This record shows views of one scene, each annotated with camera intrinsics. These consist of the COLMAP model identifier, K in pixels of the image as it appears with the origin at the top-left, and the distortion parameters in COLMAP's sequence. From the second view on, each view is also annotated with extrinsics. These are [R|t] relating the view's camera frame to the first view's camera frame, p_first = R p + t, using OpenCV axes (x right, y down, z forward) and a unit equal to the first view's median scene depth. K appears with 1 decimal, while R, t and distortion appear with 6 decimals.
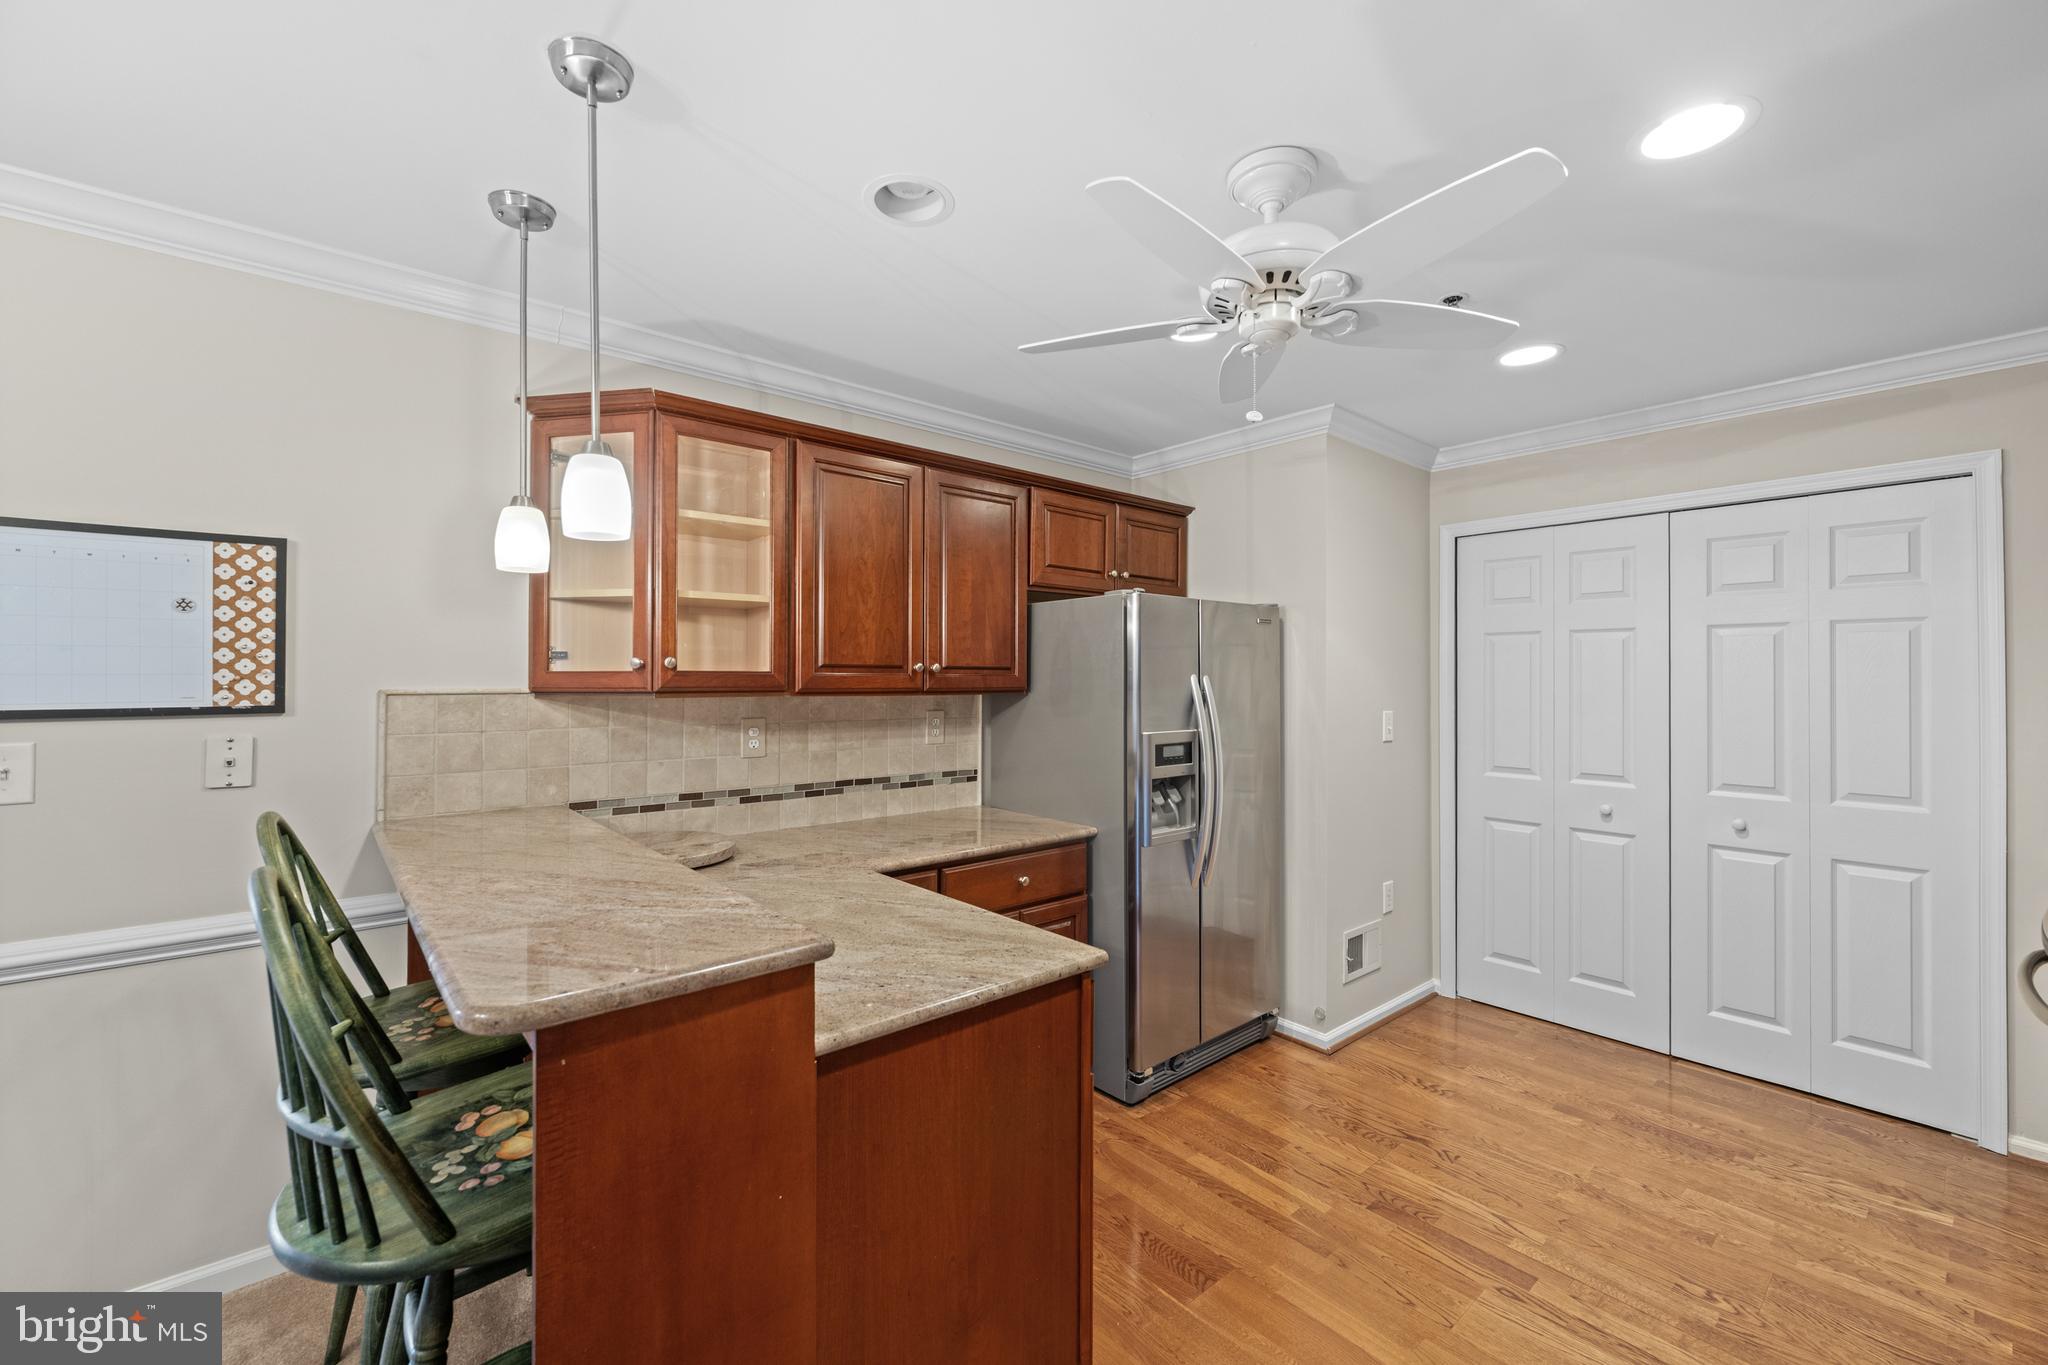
lens RADIAL K [[820.3, 0, 1020.8], [0, 820.3, 675.3], [0, 0, 1]] dist [-0.000147, -0.000228]
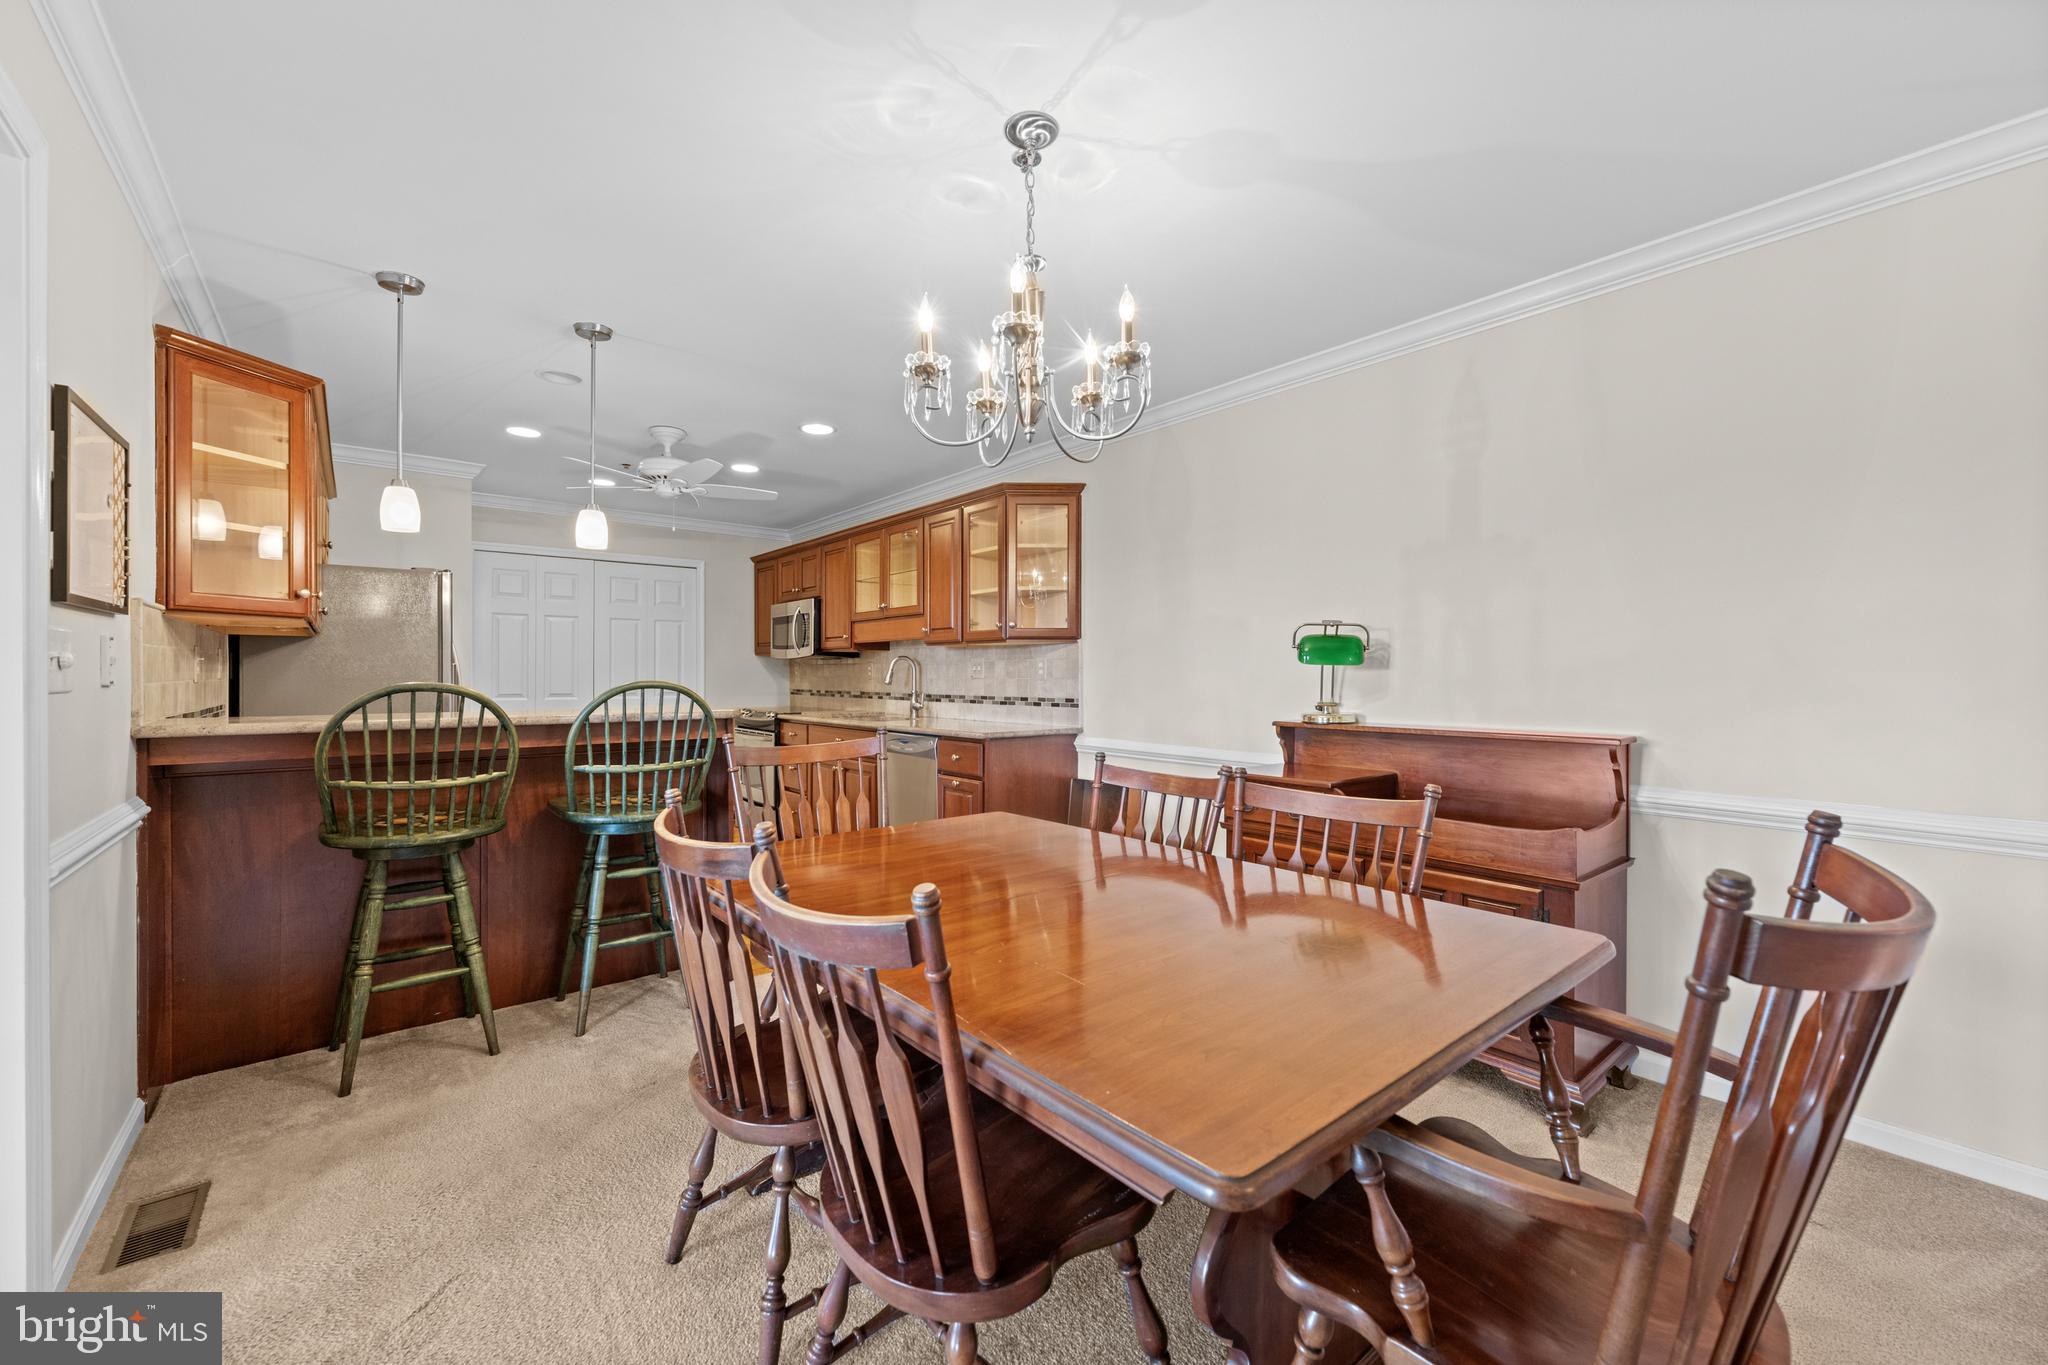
lens RADIAL K [[820.3, 0, 1015.8], [0, 820.3, 680.5], [0, 0, 1]] dist [-0.000147, -0.000228]
pose [[0.021373, -0.010100, 0.999721, -1.735460], [-0.008224, 0.999913, 0.010278, 0.097028], [-0.999738, -0.008441, 0.021288, -0.110182]]
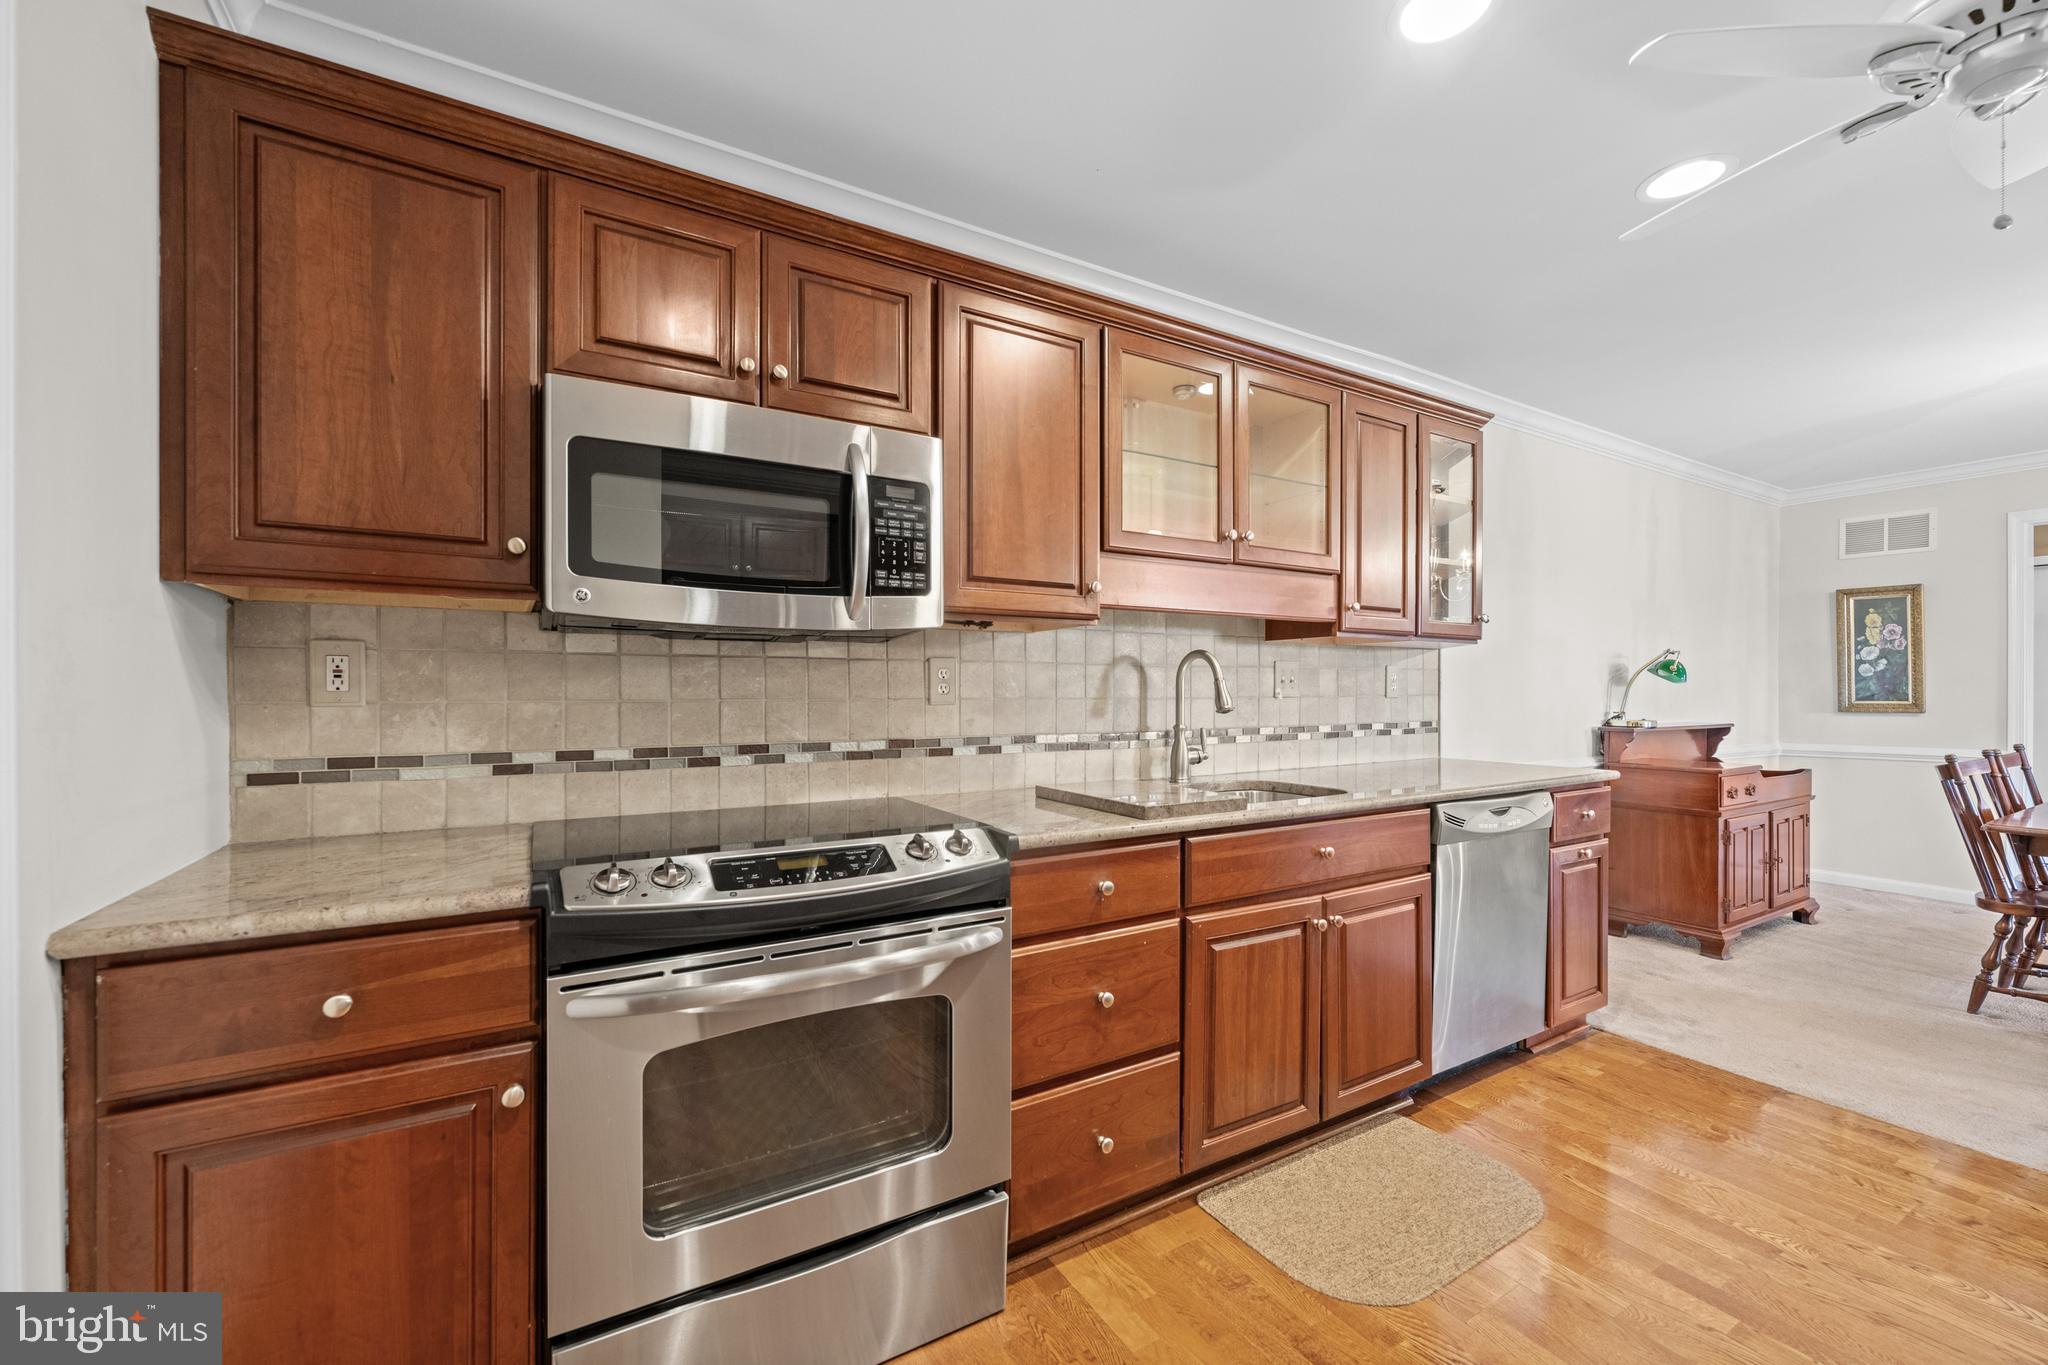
lens RADIAL K [[820.3, 0, 1027.4], [0, 820.3, 699.3], [0, 0, 1]] dist [-0.000147, -0.000228]
pose [[-0.987231, -0.001867, 0.159287, 0.823336], [-0.001604, 0.999997, 0.001783, 0.118936], [-0.159290, 0.001505, -0.987231, 1.460924]]
